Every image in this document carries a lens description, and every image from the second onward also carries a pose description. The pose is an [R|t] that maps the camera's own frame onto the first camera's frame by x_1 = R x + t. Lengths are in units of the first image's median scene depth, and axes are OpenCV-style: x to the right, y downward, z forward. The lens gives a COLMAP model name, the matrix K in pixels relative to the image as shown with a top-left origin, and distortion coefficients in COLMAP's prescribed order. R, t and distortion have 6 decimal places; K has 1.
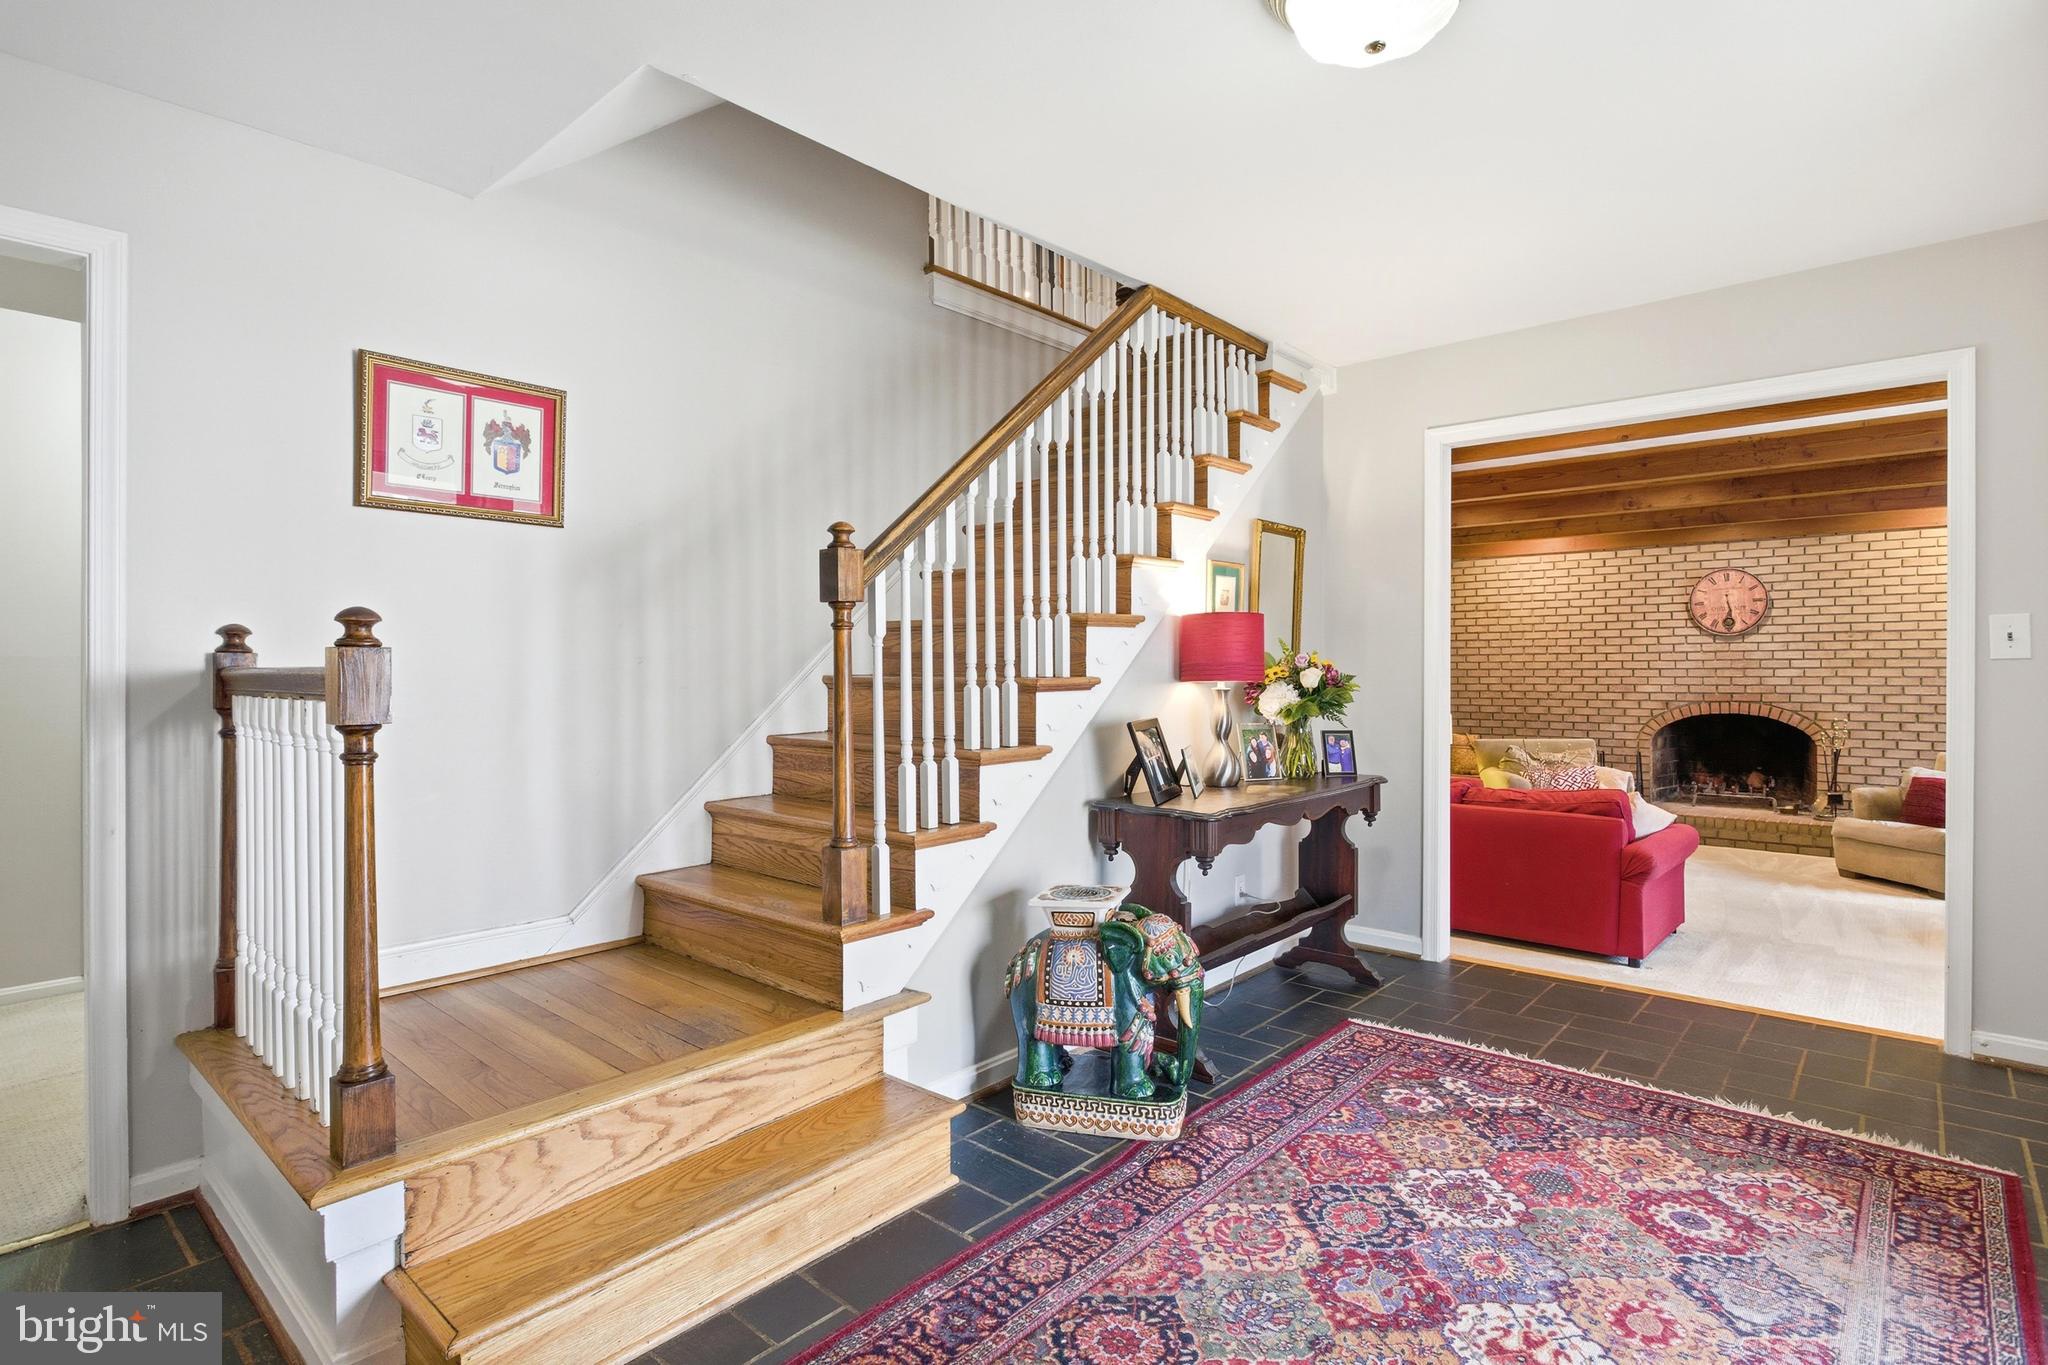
lens RADIAL K [[1024.1, 0, 1037.5], [0, 1024.1, 668.7], [0, 0, 1]] dist [-0.002613, 0.000753]
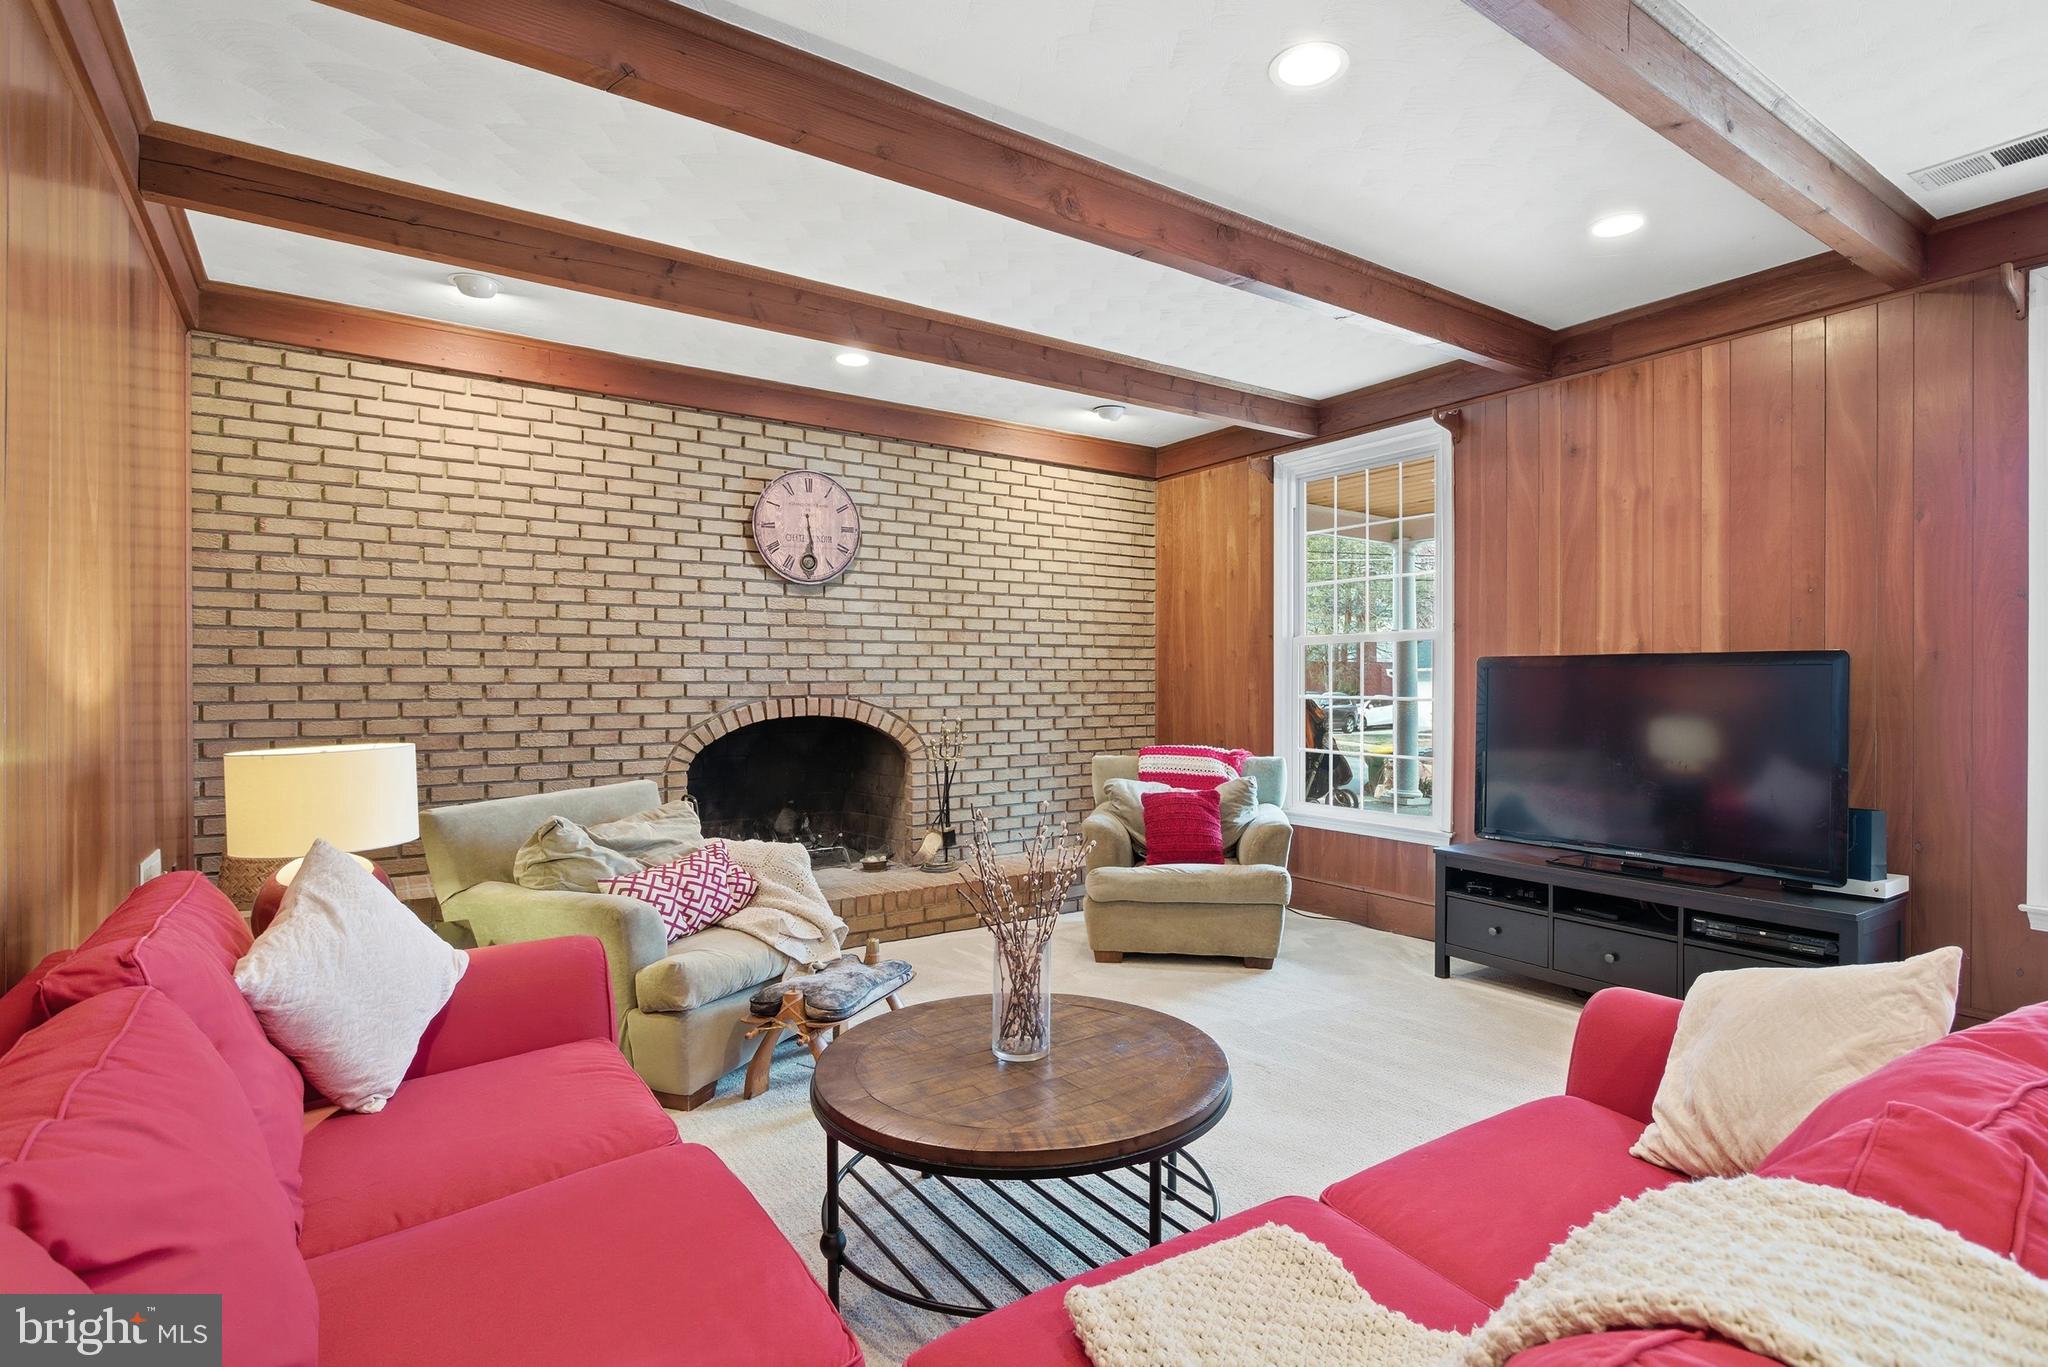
lens RADIAL K [[999.2, 0, 1060.4], [0, 999.2, 680.6], [0, 0, 1]] dist [-0.007618, 0.000573]
pose [[0.240981, 0.005822, 0.970512, 0.147937], [0.002292, 0.999976, -0.006568, 0.027061], [-0.970527, 0.003808, 0.240962, 0.711121]]
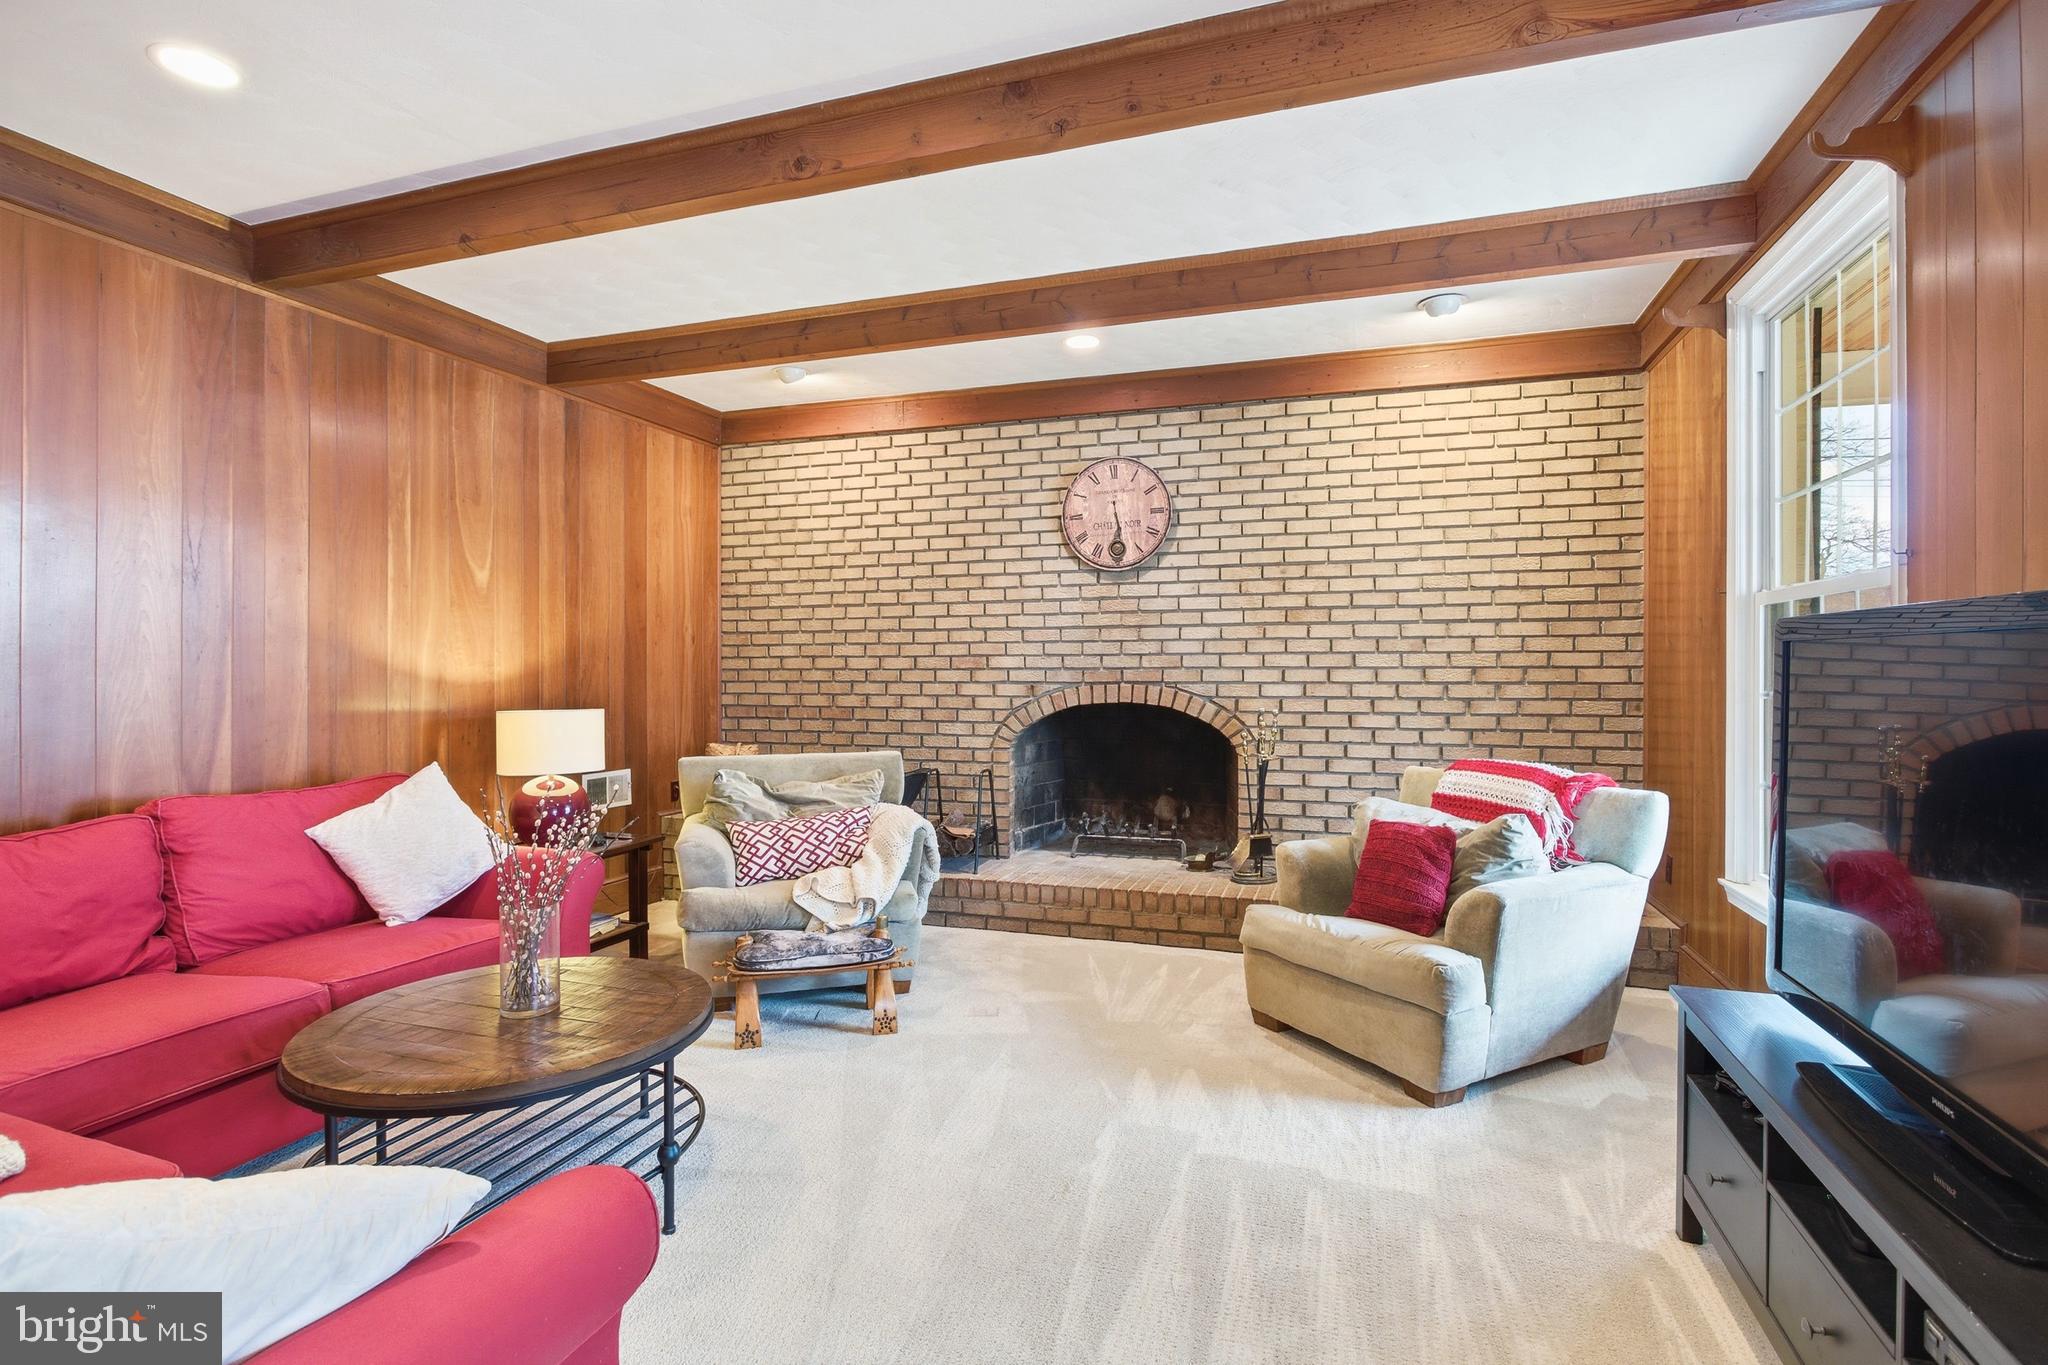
lens RADIAL K [[978.3, 0, 1026.6], [0, 978.3, 669.3], [0, 0, 1]] dist [-0.011796, 0.000288]
pose [[0.926755, 0.003719, 0.375647, 0.409631], [-0.002944, 0.999992, -0.002639, 0.025963], [-0.375654, 0.001340, 0.926759, 0.488924]]
